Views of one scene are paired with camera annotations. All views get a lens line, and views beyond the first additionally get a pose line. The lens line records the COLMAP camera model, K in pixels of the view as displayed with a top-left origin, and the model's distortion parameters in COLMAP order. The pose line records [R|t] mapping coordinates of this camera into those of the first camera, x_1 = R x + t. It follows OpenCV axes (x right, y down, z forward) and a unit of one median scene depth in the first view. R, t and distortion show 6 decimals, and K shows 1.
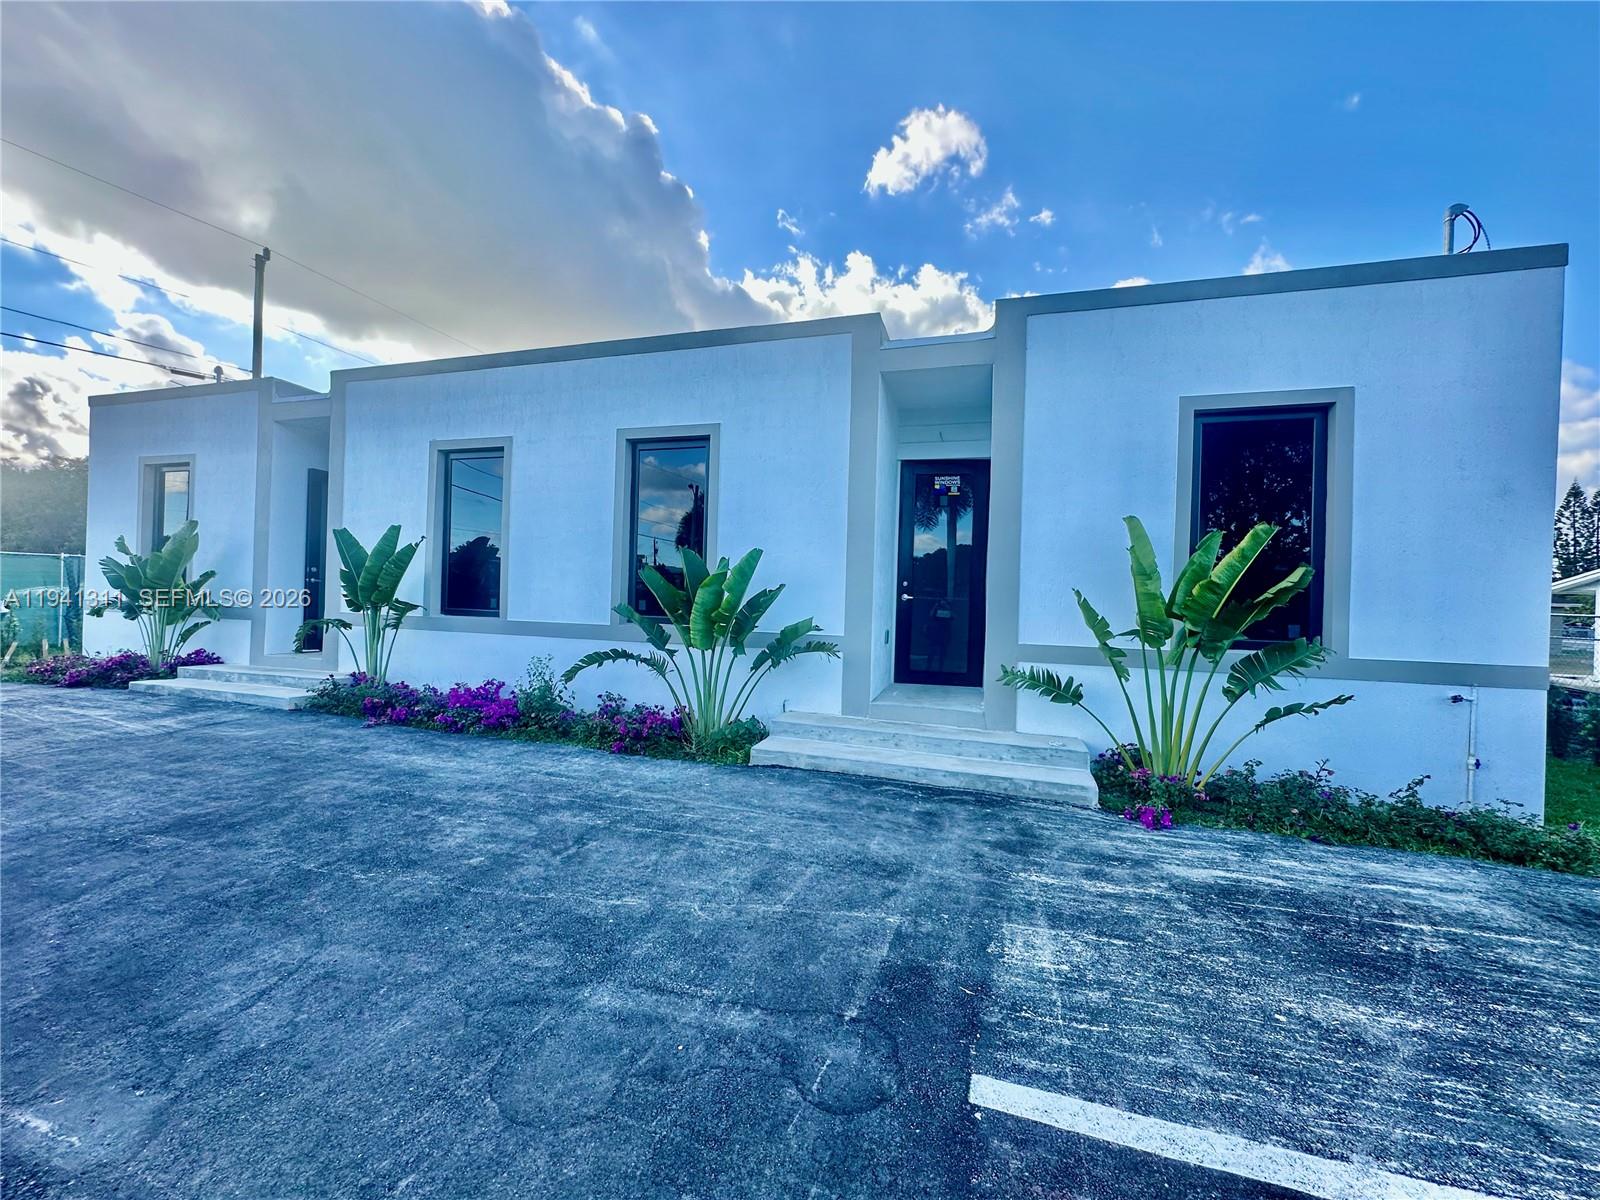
lens RADIAL K [[640.6, 0, 804.6], [0, 640.6, 605.7], [0, 0, 1]] dist [-0.003462, 0.000723]
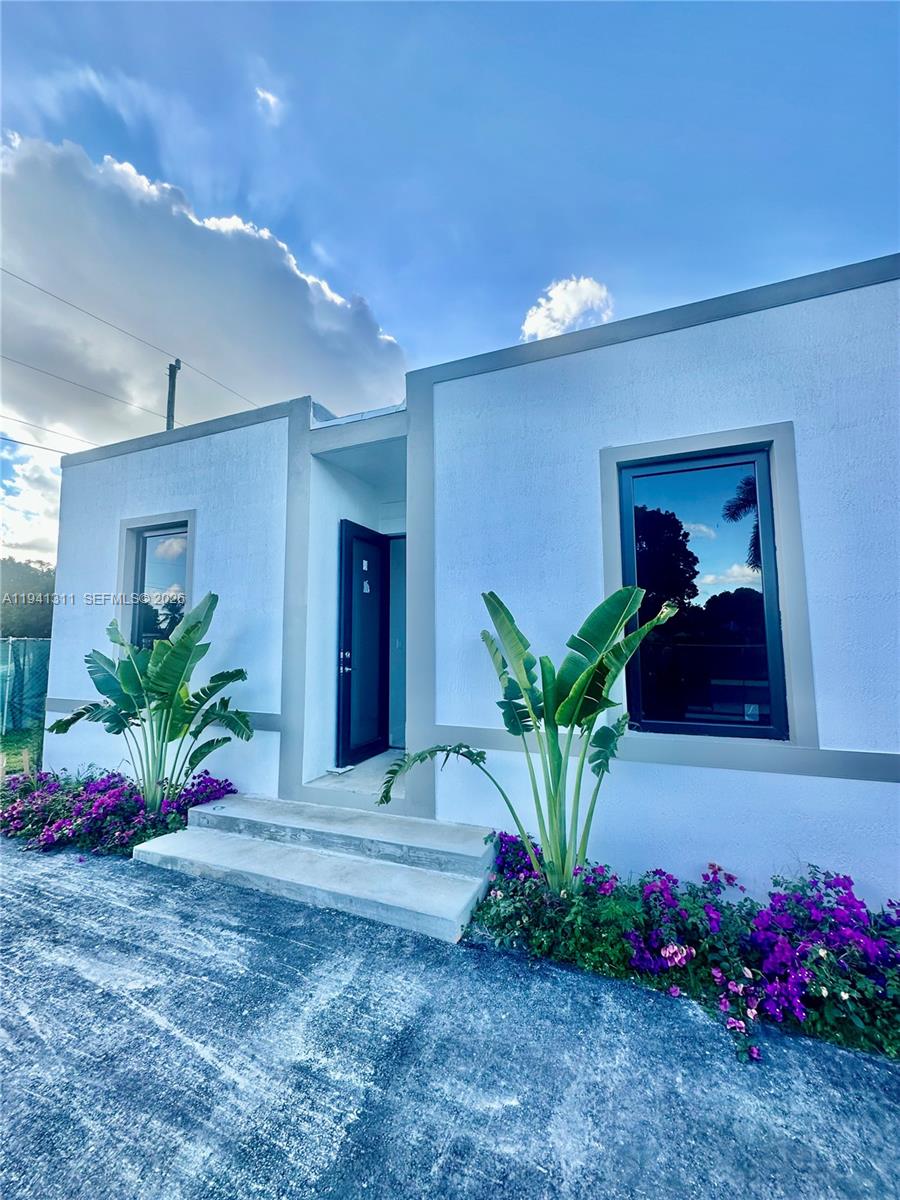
lens RADIAL K [[480.5, 0, 447.0], [0, 480.5, 595.0], [0, 0, 1]] dist [-0.003462, 0.000723]
pose [[0.995255, -0.048720, -0.084221, -0.634812], [0.040459, 0.994447, -0.097155, -0.068685], [0.088487, 0.093286, 0.991699, 0.481586]]
